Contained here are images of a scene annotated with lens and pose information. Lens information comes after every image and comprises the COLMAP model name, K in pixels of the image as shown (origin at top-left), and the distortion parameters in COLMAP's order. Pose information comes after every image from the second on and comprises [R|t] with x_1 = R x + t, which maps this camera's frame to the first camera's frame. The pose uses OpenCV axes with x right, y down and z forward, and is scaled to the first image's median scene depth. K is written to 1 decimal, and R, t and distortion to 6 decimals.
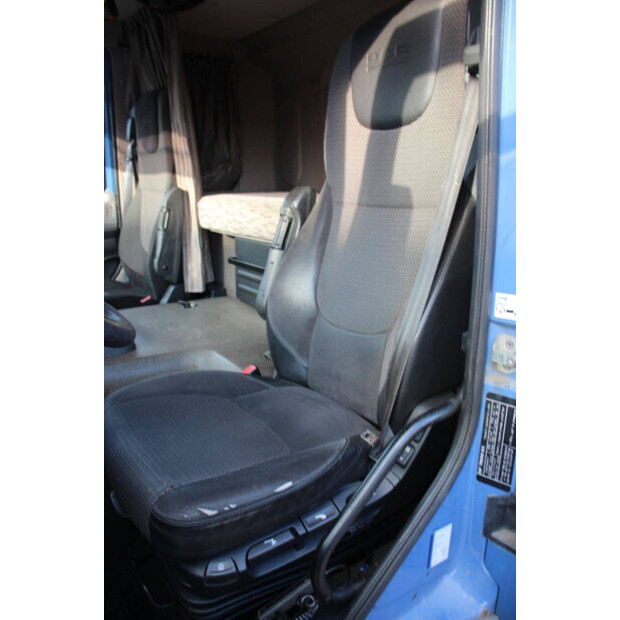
lens RADIAL K [[507.9, 0, 310.0], [0, 507.9, 310.0], [0, 0, 1]] dist [-0.163373, 0.162243]
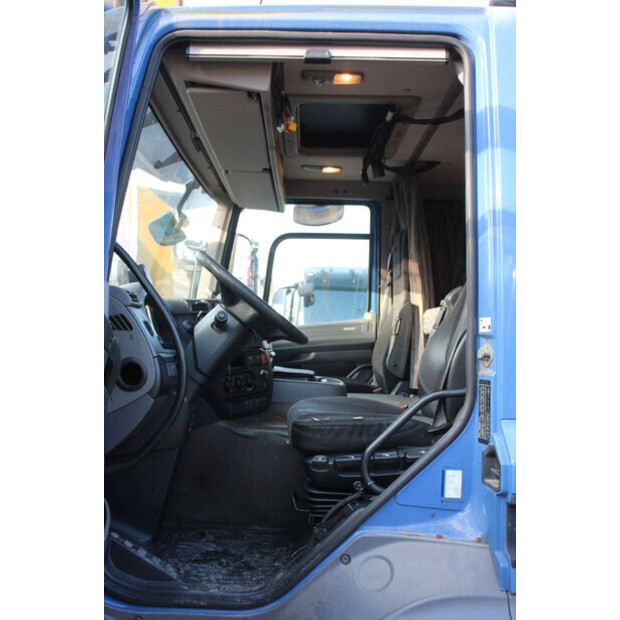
lens RADIAL K [[639.8, 0, 310.0], [0, 639.8, 310.0], [0, 0, 1]] dist [-0.073863, 0.000954]
pose [[0.834621, -0.003050, -0.550816, 0.408671], [-0.164425, 0.953013, -0.254422, 0.223327], [0.525711, 0.302914, 0.794904, -0.403700]]
